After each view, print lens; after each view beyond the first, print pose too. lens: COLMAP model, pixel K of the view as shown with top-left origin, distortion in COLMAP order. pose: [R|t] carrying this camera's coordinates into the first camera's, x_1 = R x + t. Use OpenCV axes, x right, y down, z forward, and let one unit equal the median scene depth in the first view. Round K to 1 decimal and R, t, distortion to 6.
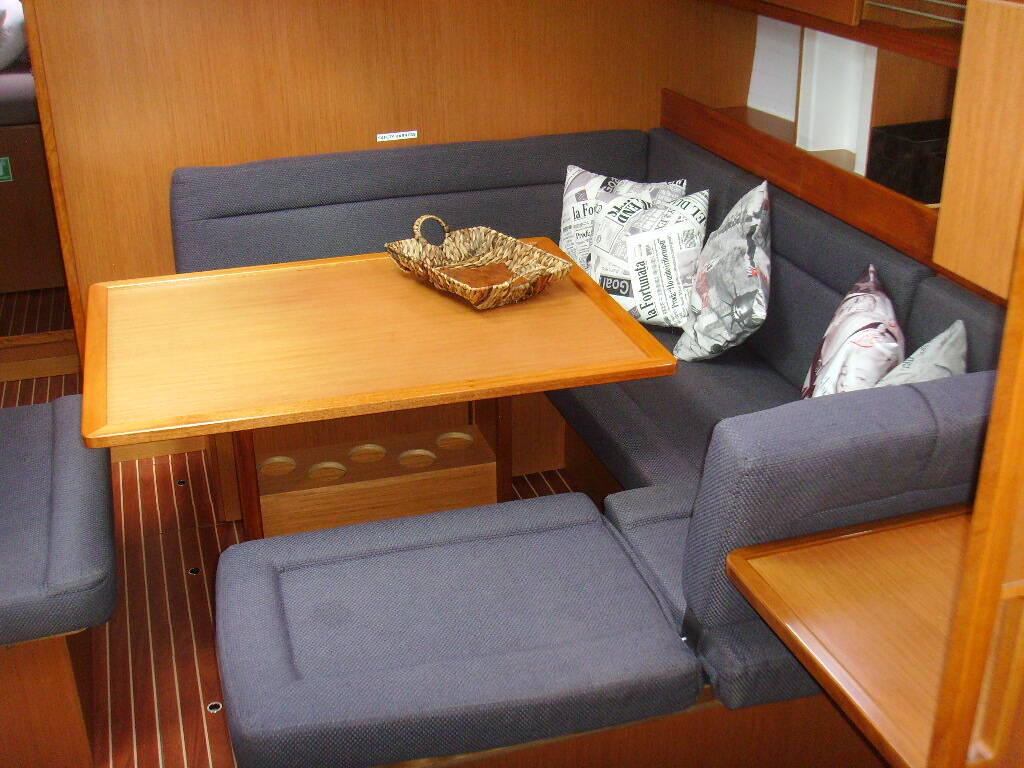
lens RADIAL K [[1218.5, 0, 520.3], [0, 1218.5, 387.2], [0, 0, 1]] dist [-0.175054, 0.272650]
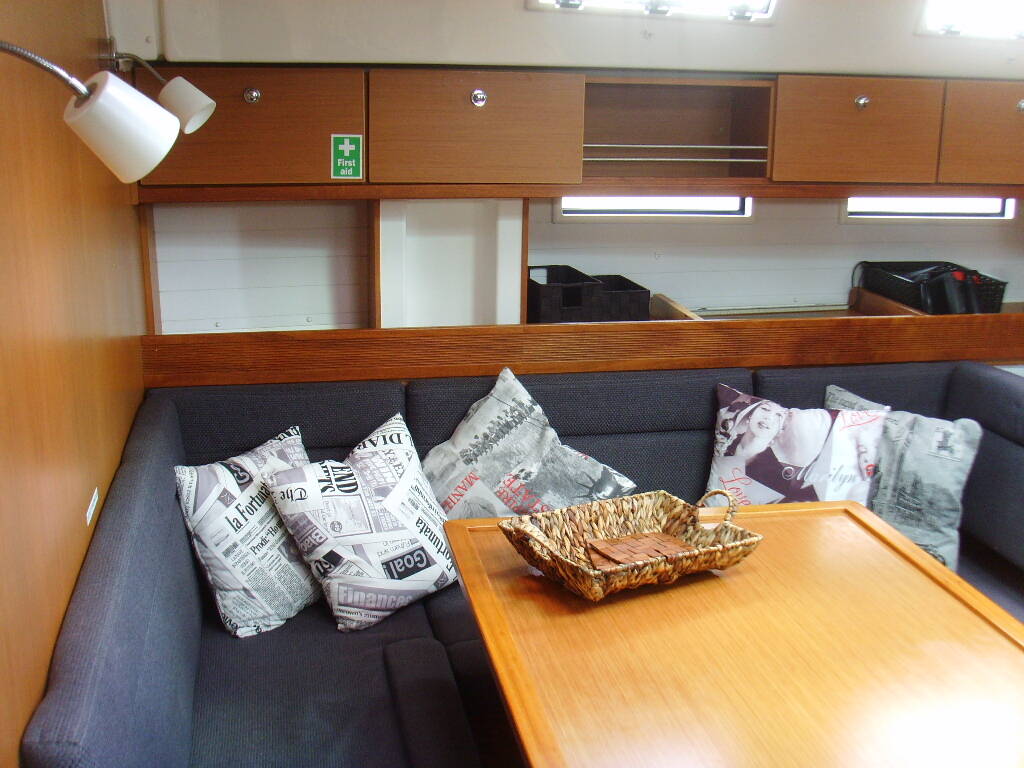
lens RADIAL K [[1218.5, 0, 520.3], [0, 1218.5, 387.2], [0, 0, 1]] dist [-0.175054, 0.272650]
pose [[0.108707, -0.249546, 0.962242, -0.618548], [0.400927, 0.896765, 0.187272, -0.297279], [-0.909637, 0.365431, 0.197534, 0.747907]]
